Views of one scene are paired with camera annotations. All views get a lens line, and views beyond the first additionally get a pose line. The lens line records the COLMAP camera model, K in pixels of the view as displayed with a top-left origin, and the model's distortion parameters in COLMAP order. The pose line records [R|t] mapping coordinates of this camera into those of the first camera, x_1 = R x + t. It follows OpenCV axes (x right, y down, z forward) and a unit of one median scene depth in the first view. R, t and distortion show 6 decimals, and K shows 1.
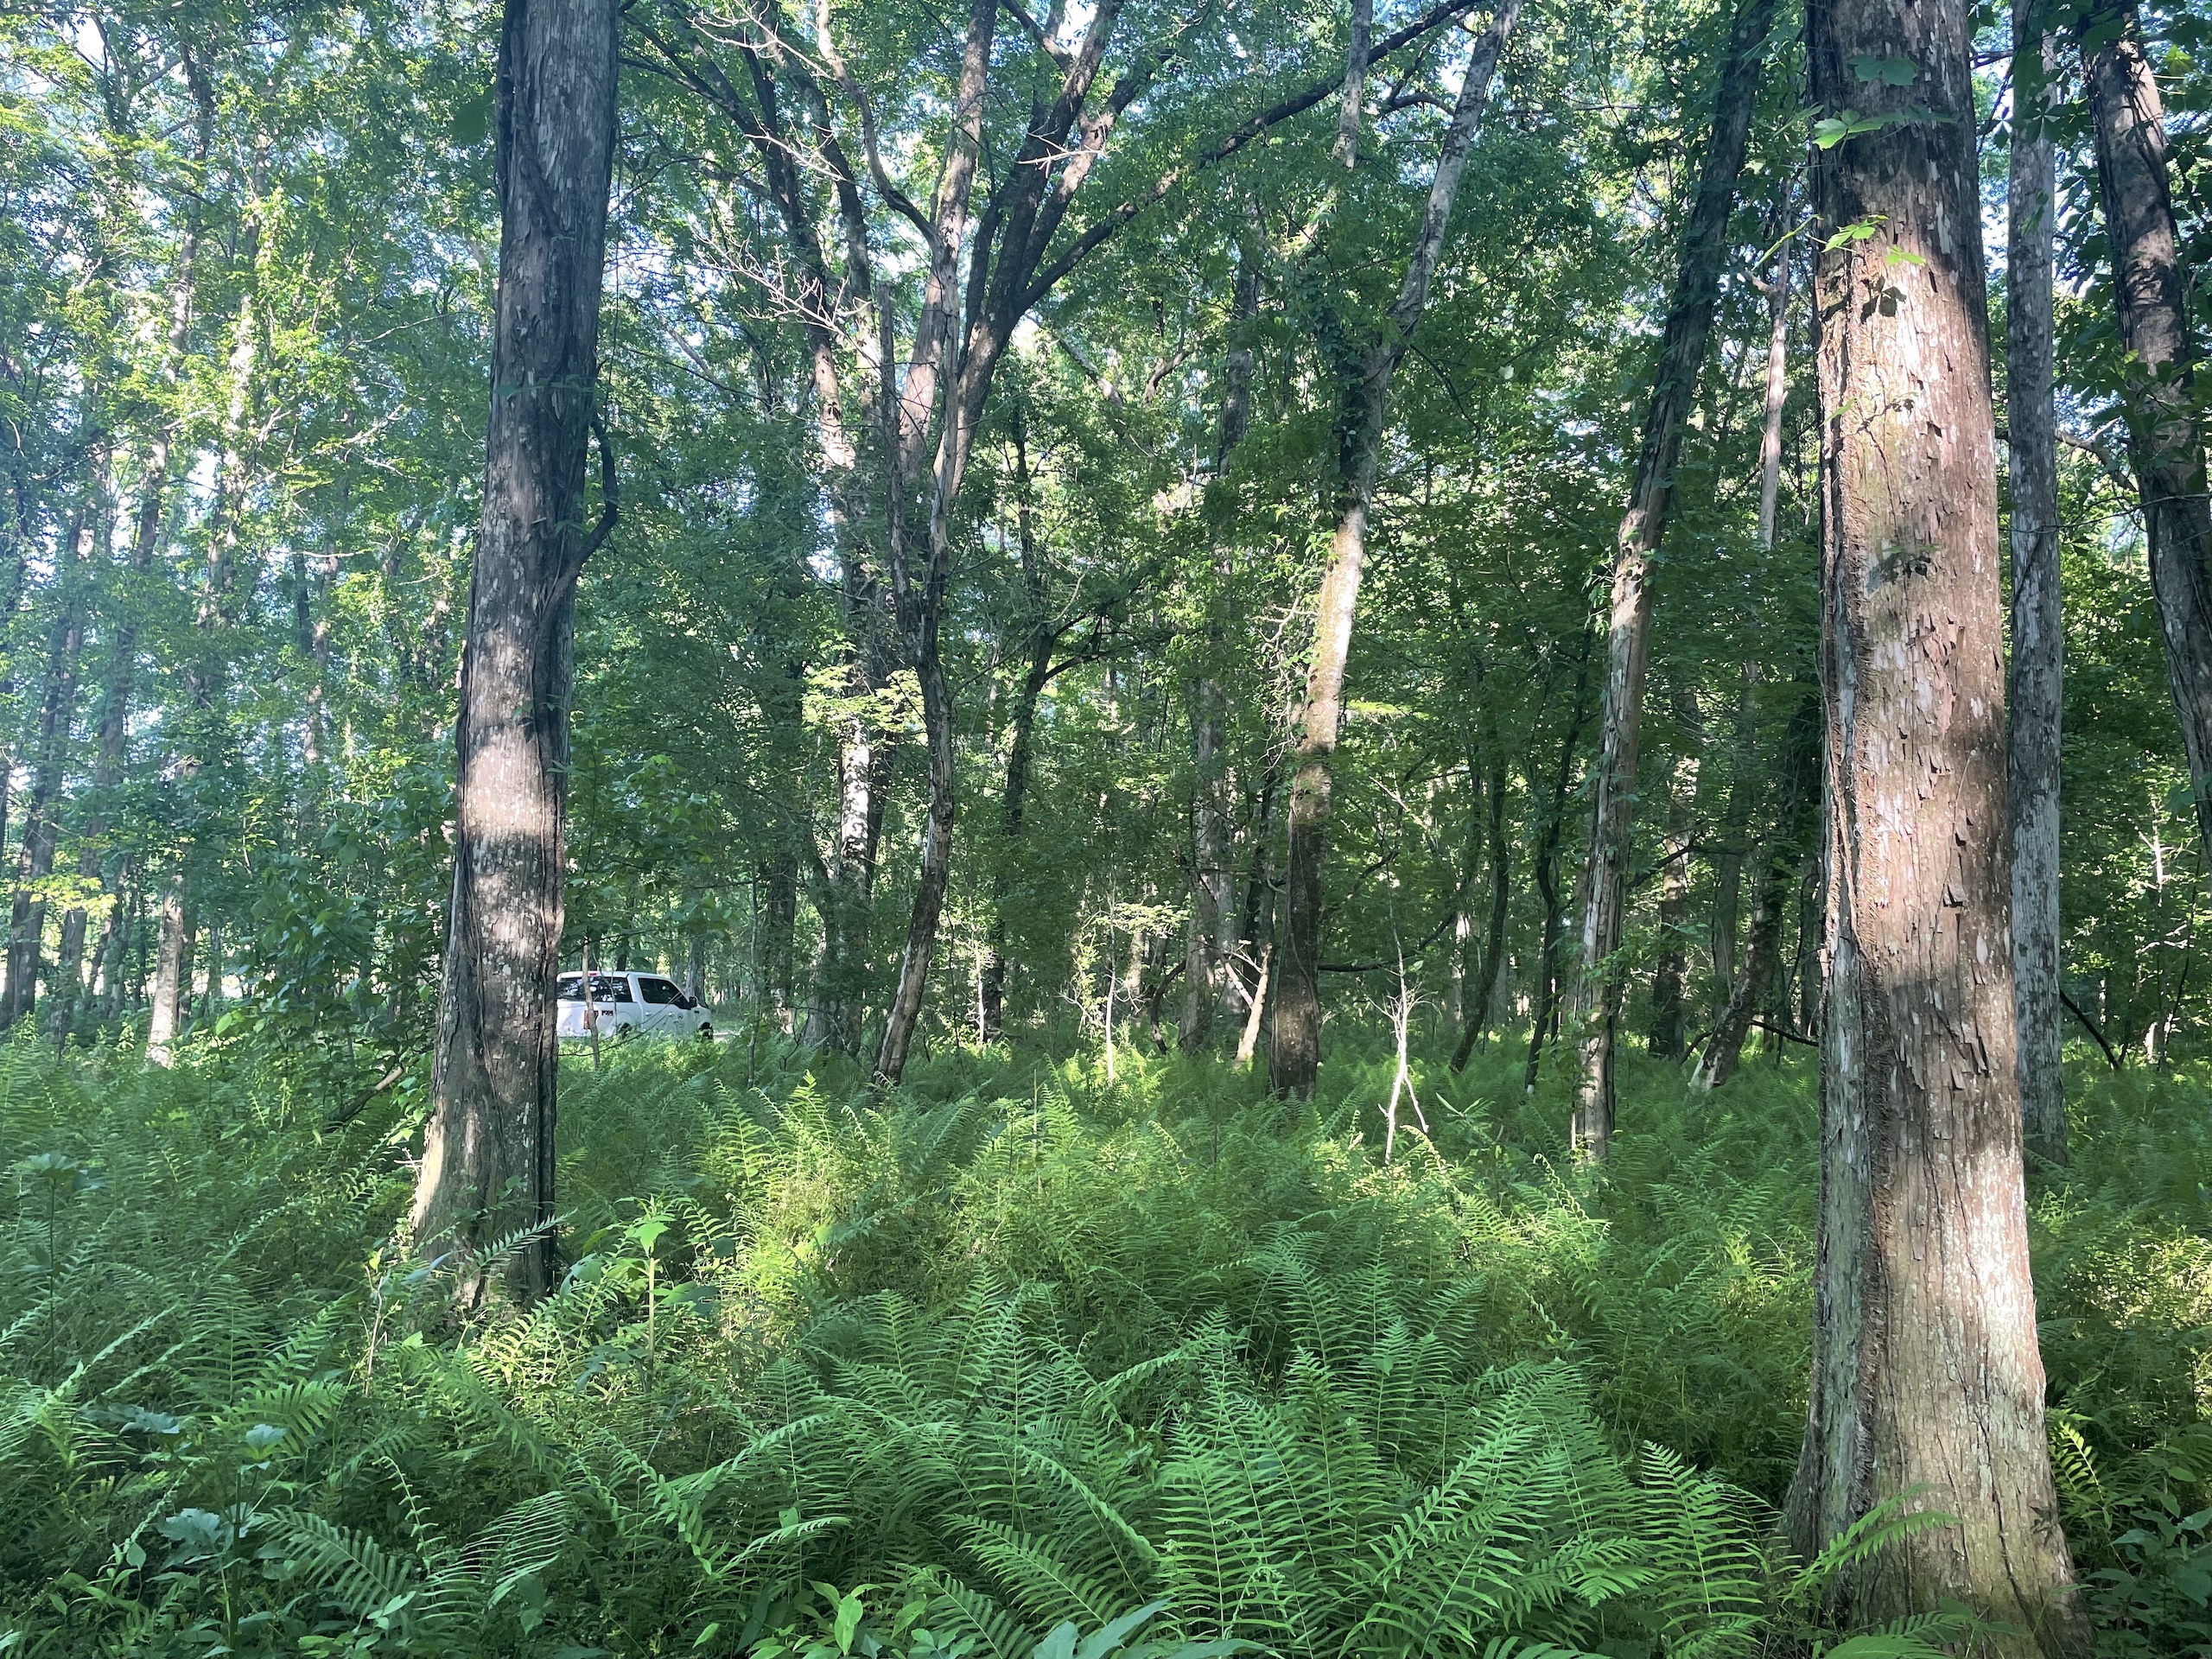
lens RADIAL K [[1632.3, 0, 1096.3], [0, 1632.3, 837.9], [0, 0, 1]] dist [0.090452, -0.112911]
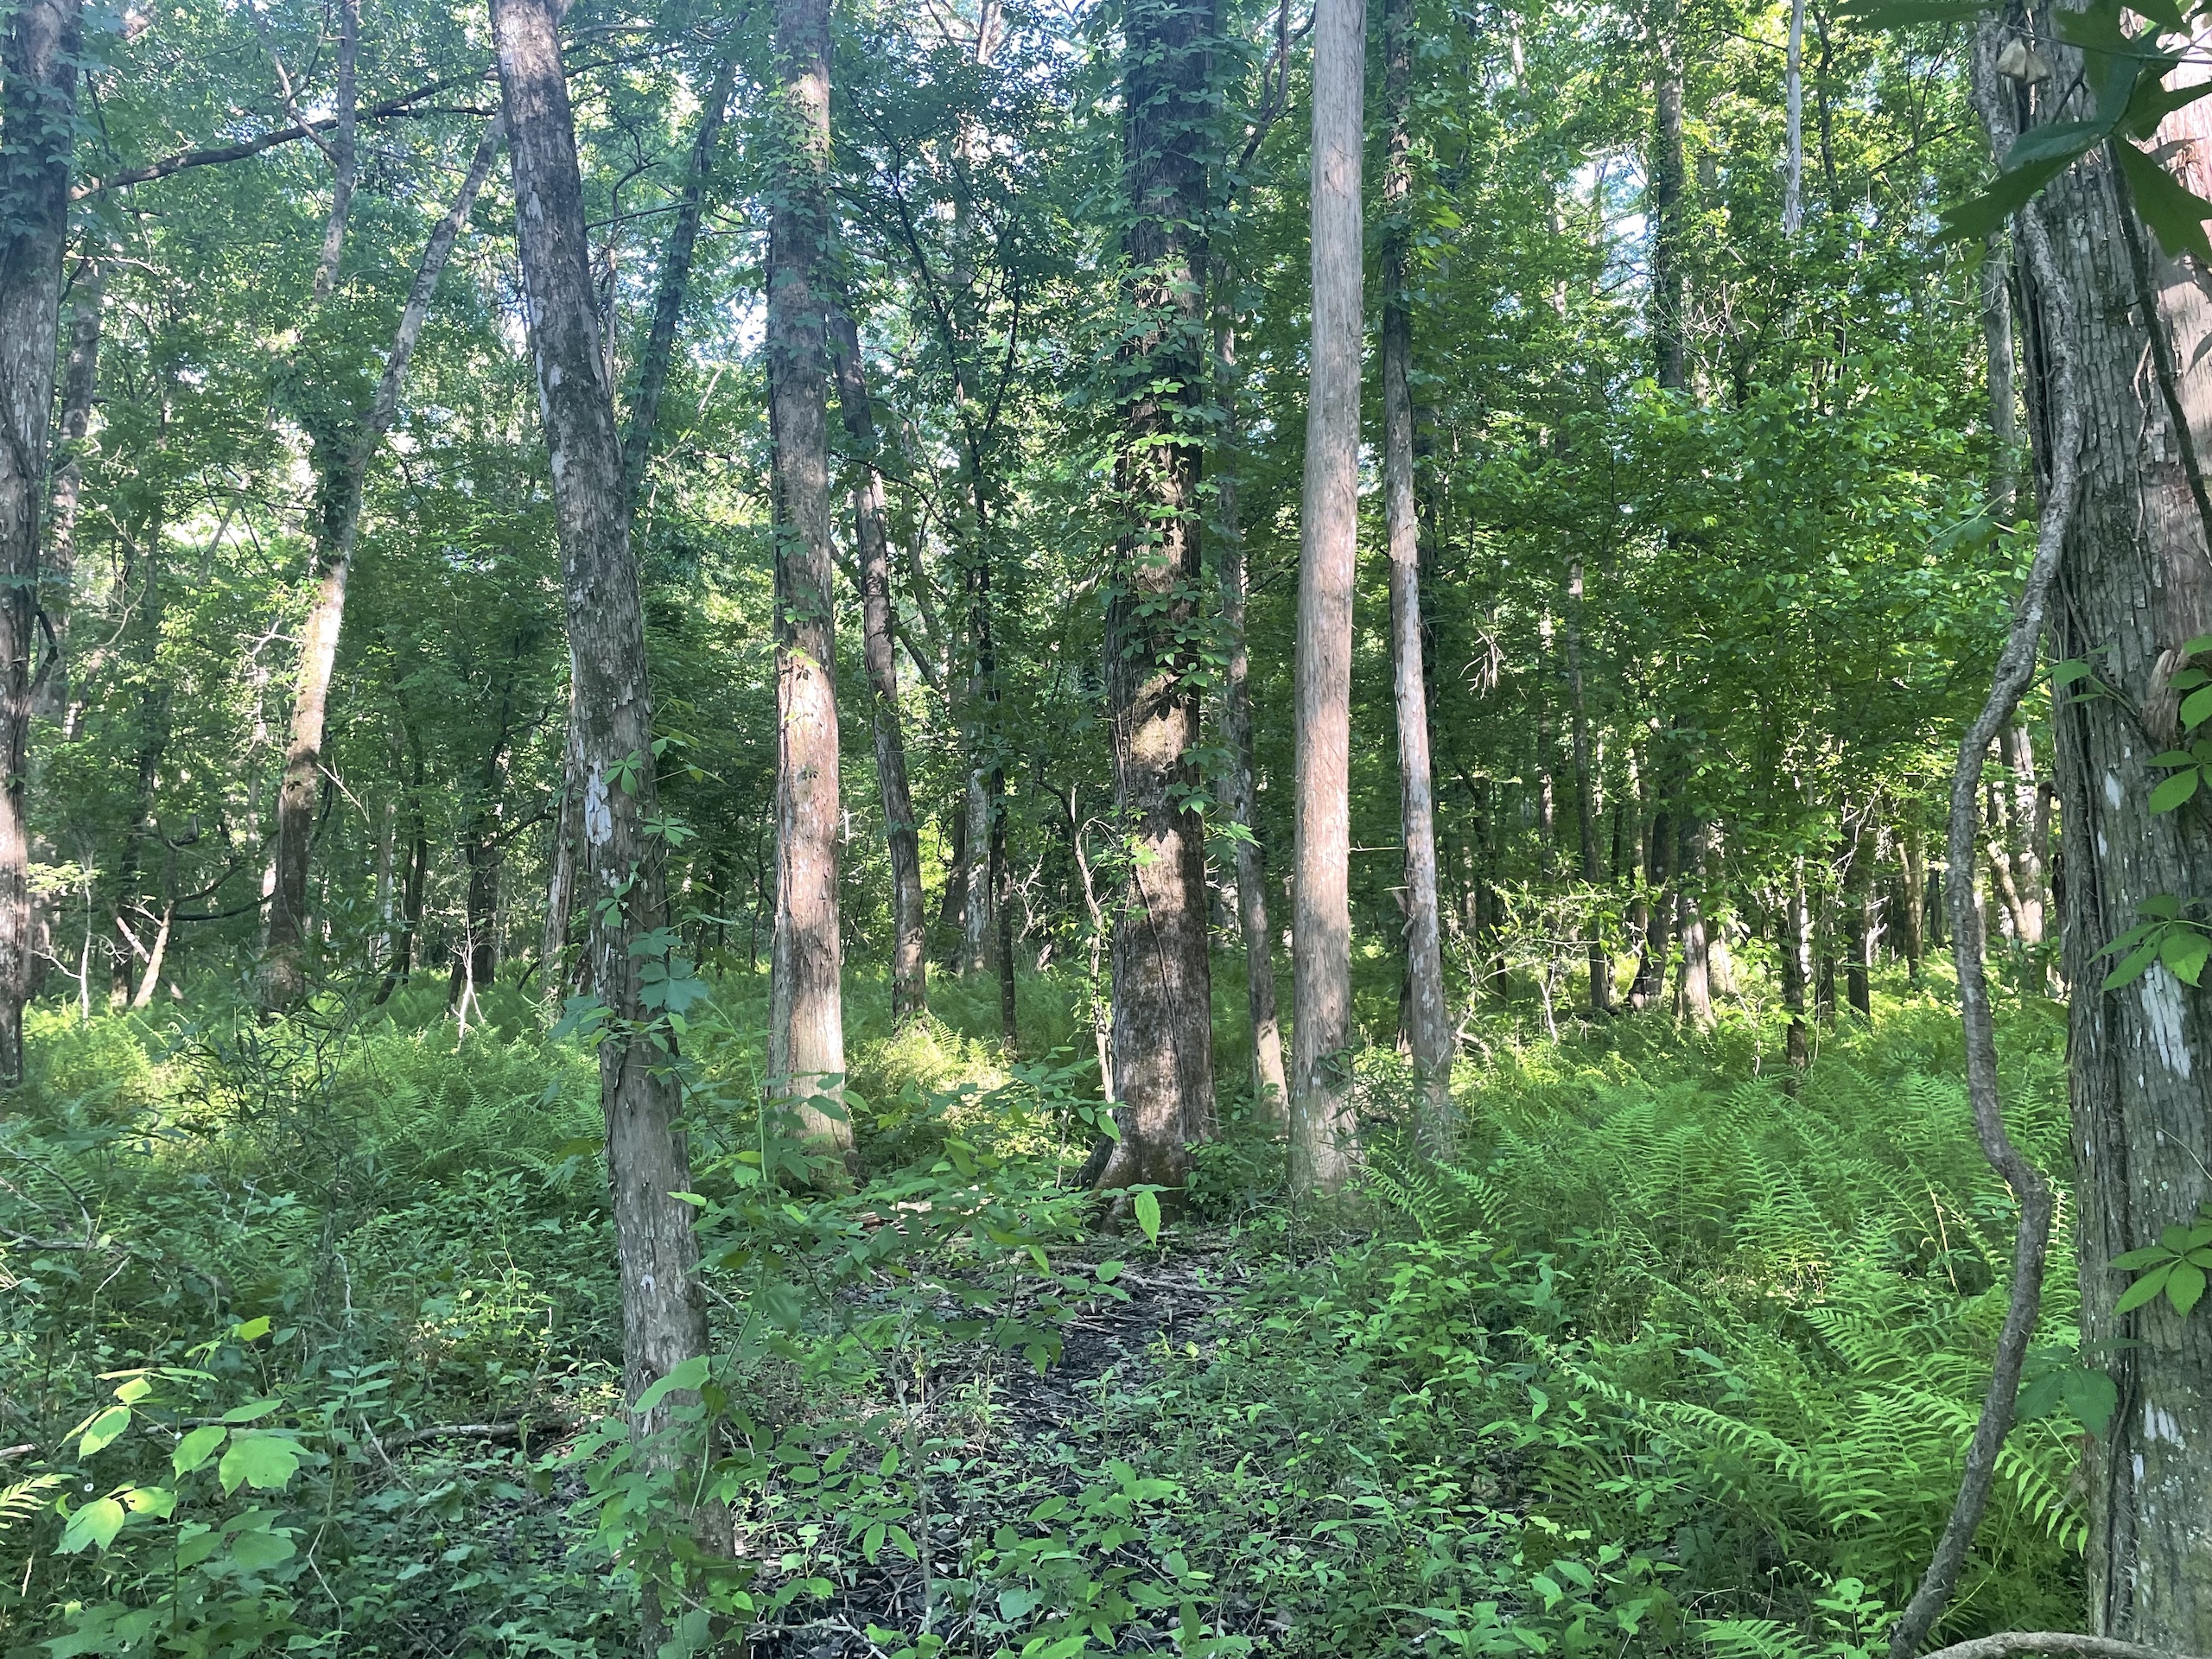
lens RADIAL K [[1632.3, 0, 1096.3], [0, 1632.3, 837.9], [0, 0, 1]] dist [0.090452, -0.112911]
pose [[0.744630, 0.004105, 0.667465, -0.470280], [-0.031238, 0.999100, 0.028705, -0.074852], [-0.666746, -0.042224, 0.744088, -0.649142]]
